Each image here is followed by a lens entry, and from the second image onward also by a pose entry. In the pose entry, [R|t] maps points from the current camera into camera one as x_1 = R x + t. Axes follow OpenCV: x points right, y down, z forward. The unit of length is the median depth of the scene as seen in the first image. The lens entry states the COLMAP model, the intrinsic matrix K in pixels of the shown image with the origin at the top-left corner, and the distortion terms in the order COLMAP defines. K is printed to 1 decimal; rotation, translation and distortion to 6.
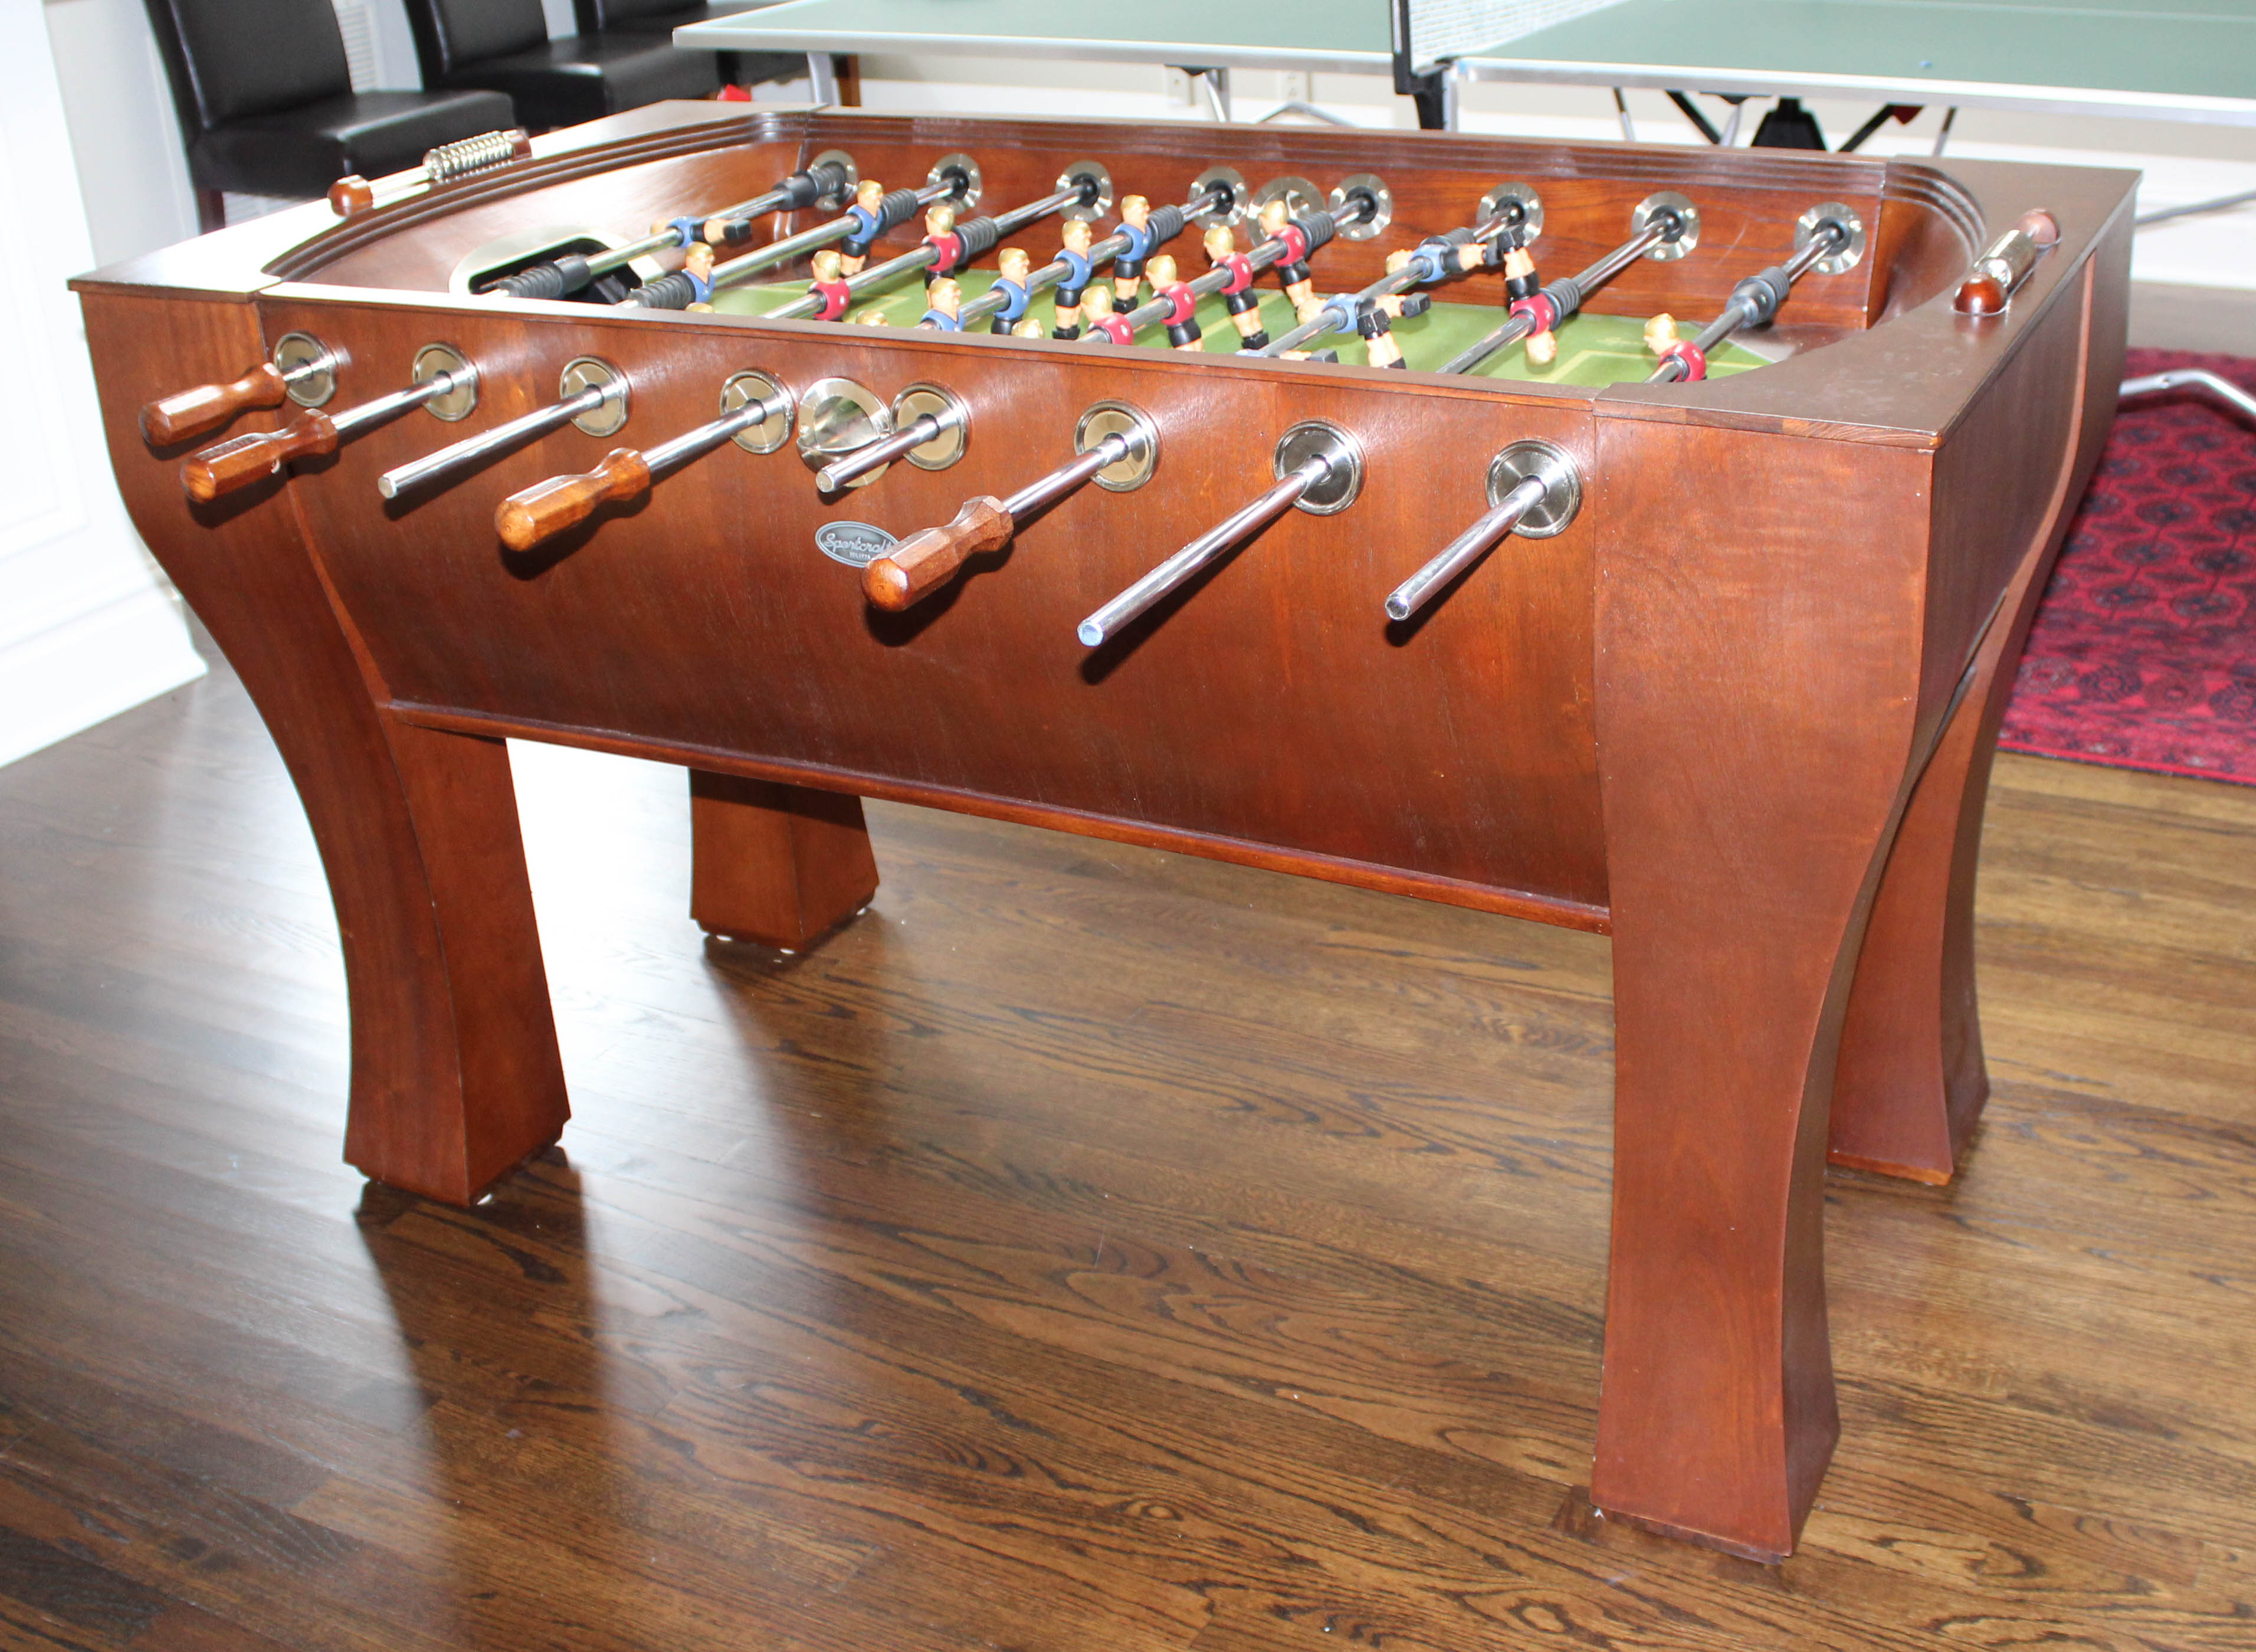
lens RADIAL K [[2610.5, 0, 1209.0], [0, 2610.5, 888.8], [0, 0, 1]] dist [-0.113999, 0.018544]
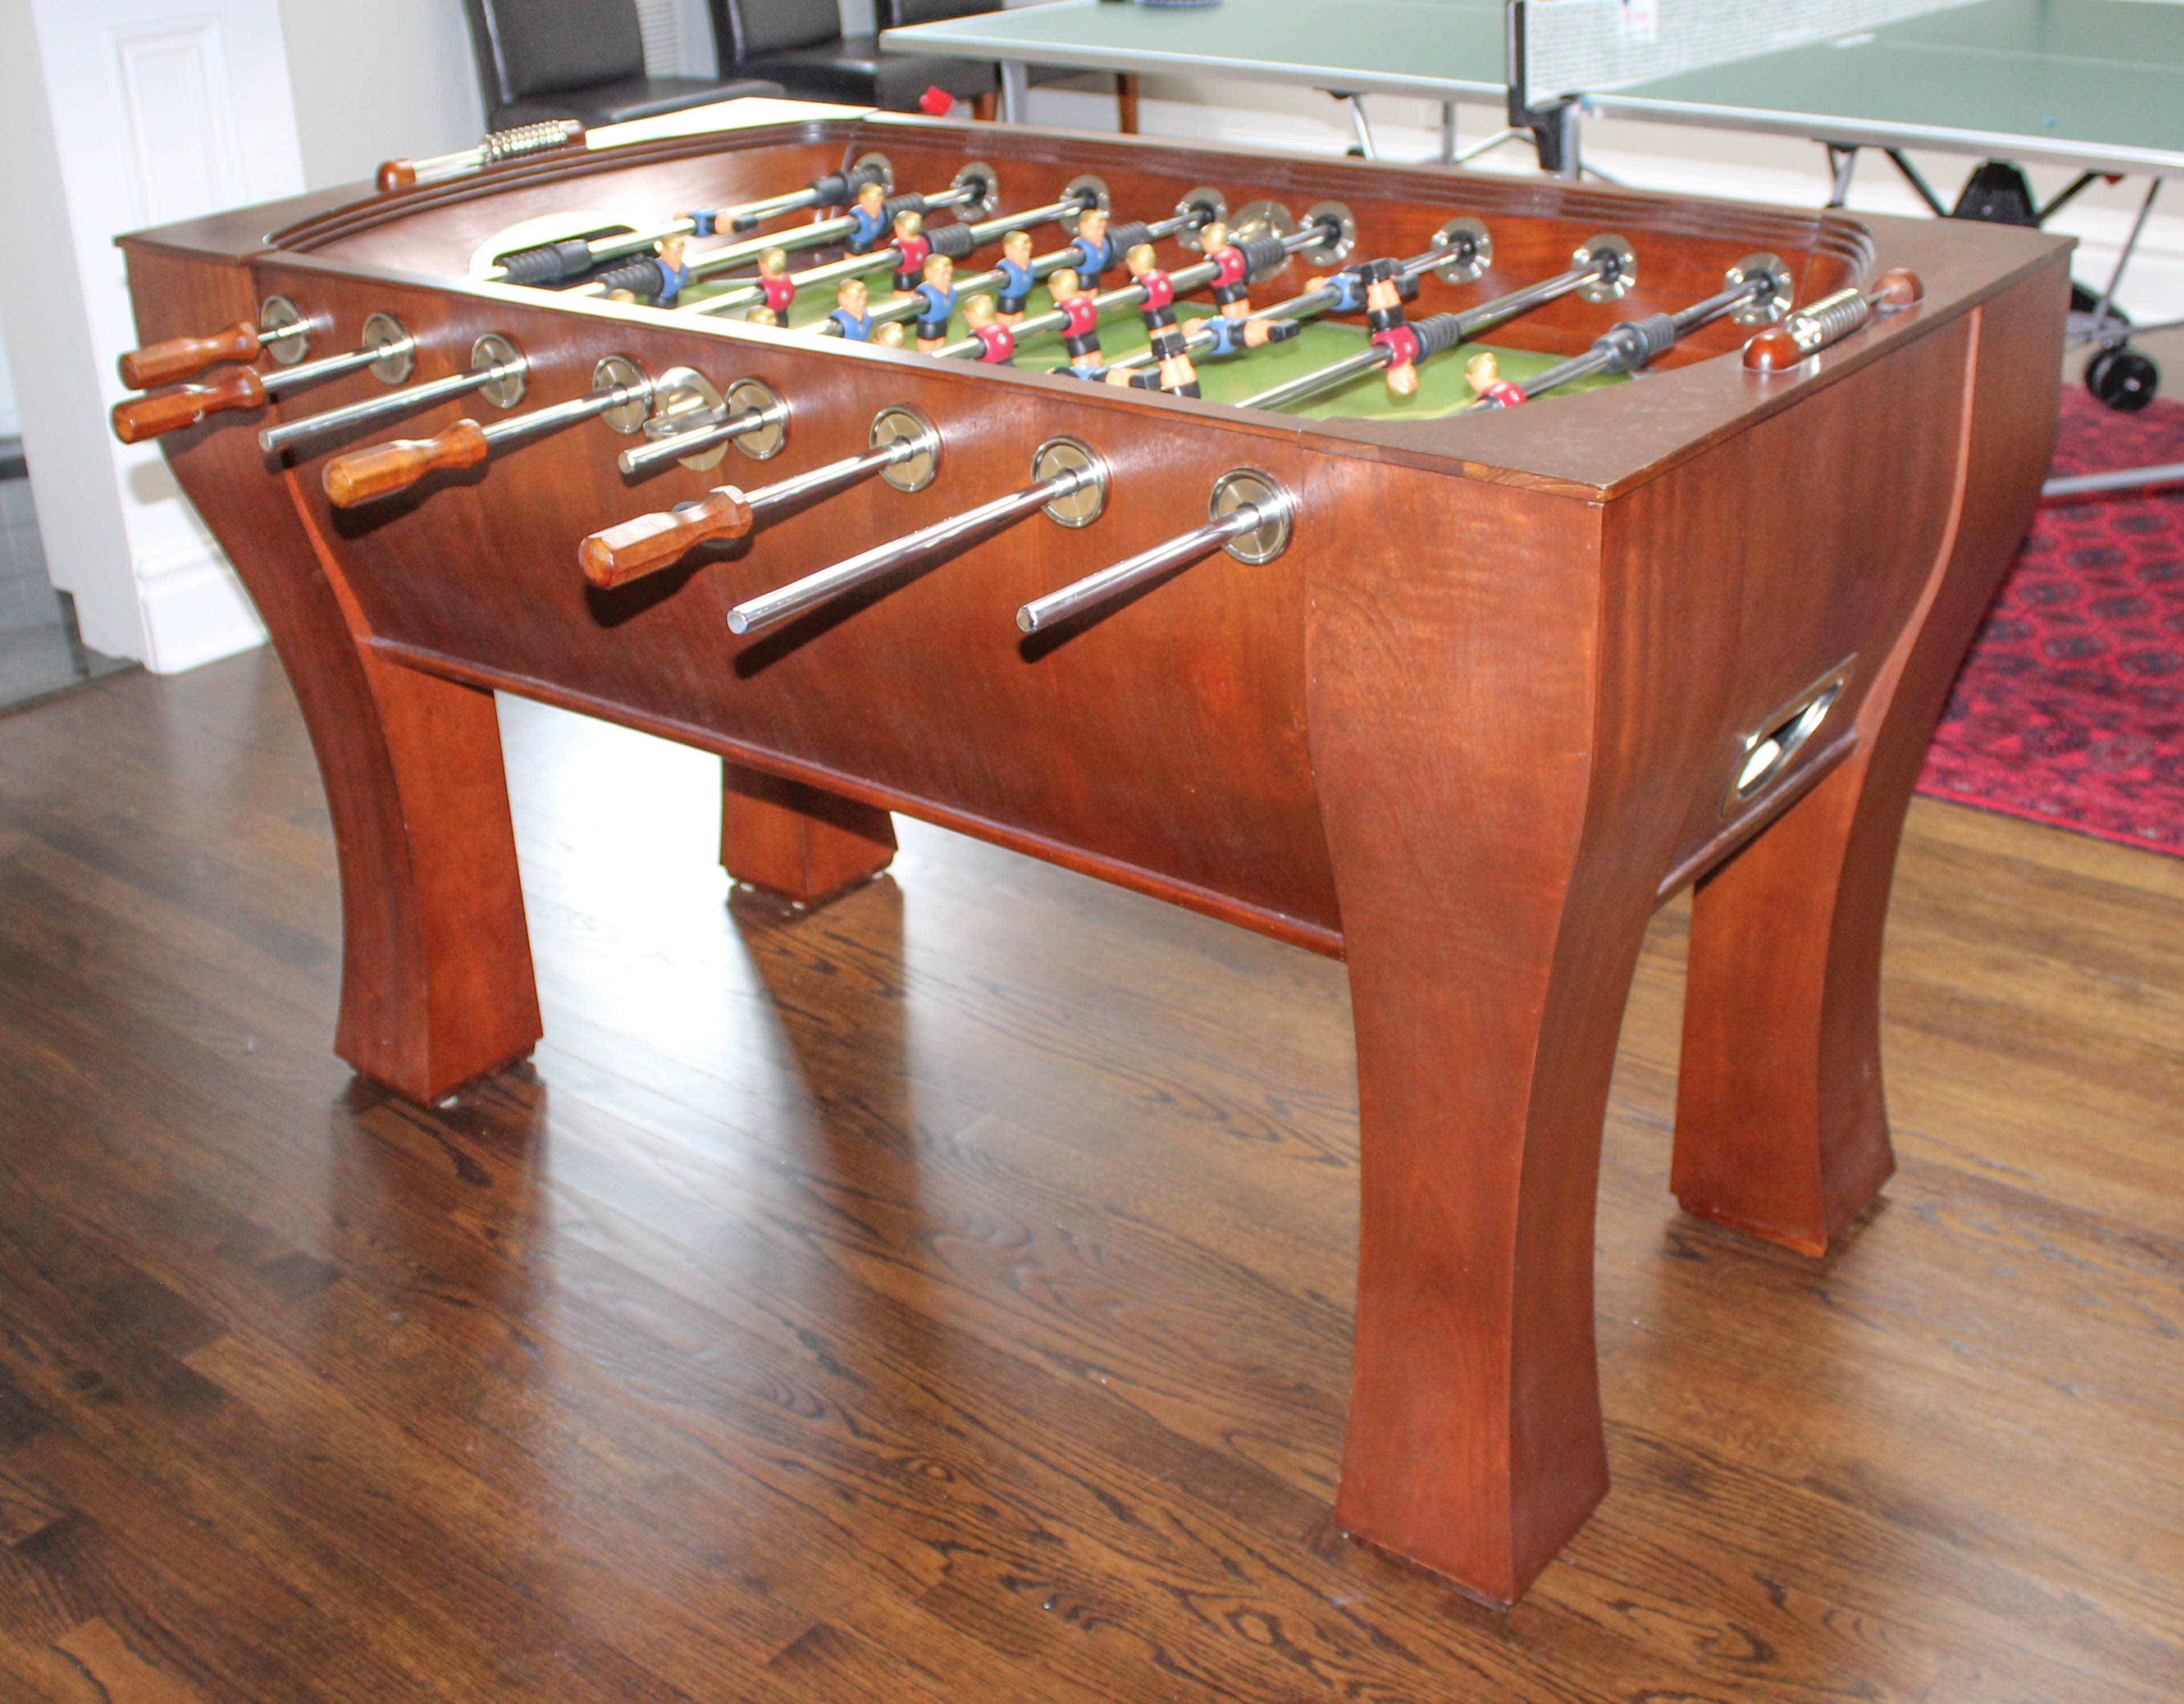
lens RADIAL K [[2524.2, 0, 1092.0], [0, 2524.2, 852.0], [0, 0, 1]] dist [-0.113664, 0.031045]
pose [[0.978046, 0.096680, -0.184603, 0.191225], [-0.098304, 0.995156, 0.000354, -0.012904], [0.183743, 0.017801, 0.982813, 0.017241]]
